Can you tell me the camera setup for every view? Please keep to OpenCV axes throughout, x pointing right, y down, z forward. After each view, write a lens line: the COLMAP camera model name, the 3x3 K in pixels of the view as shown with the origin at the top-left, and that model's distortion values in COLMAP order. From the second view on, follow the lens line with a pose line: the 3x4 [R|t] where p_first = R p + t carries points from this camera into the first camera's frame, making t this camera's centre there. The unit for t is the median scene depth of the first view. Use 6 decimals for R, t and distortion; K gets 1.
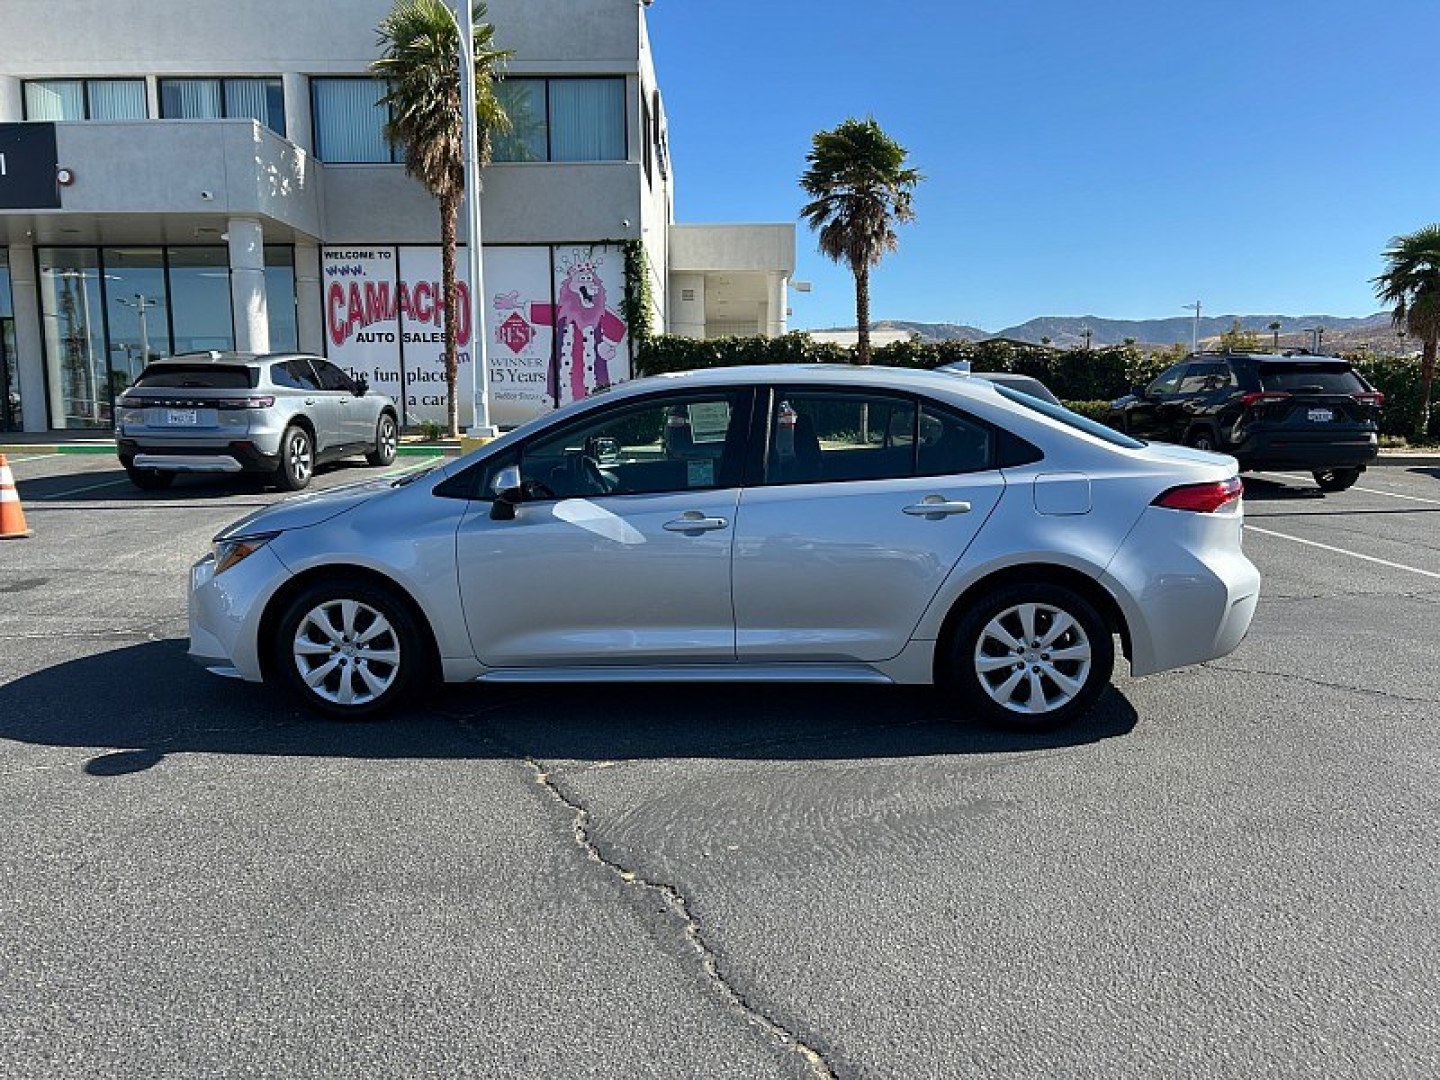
lens RADIAL K [[1106.1, 0, 720.0], [0, 1106.1, 540.0], [0, 0, 1]] dist [0.069517, -0.085442]
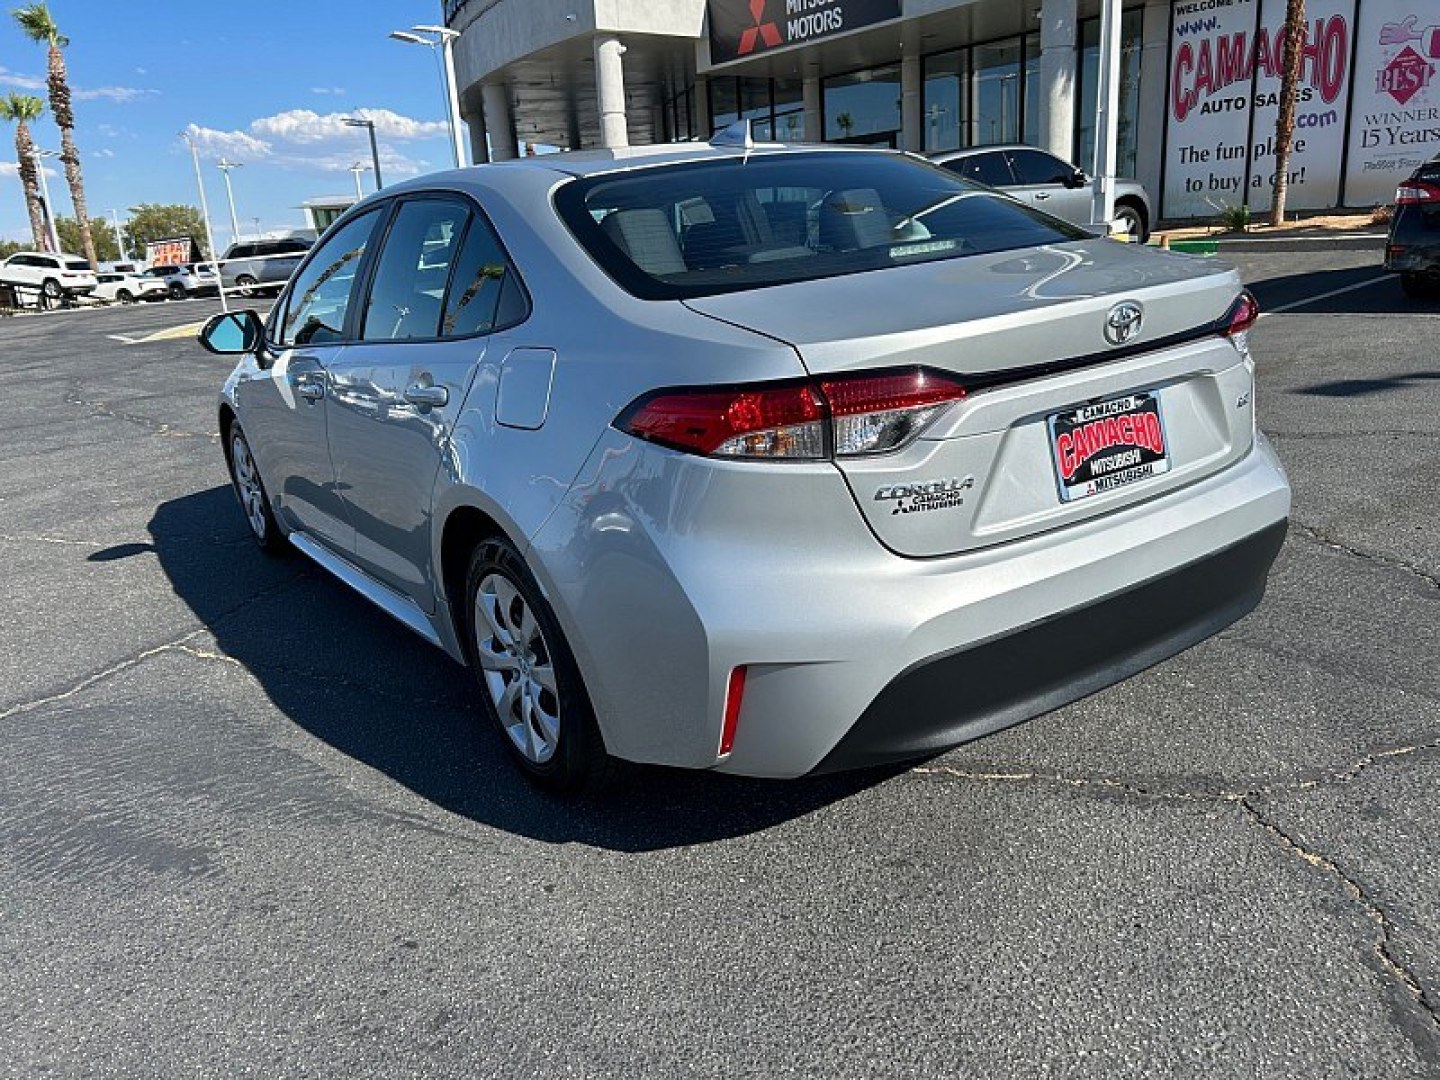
lens RADIAL K [[1106.1, 0, 720.0], [0, 1106.1, 540.0], [0, 0, 1]] dist [0.069517, -0.085442]
pose [[0.610998, 0.176934, -0.771606, 0.168335], [-0.033207, 0.979573, 0.198327, -0.016316], [0.790935, -0.095555, 0.604393, 0.160732]]
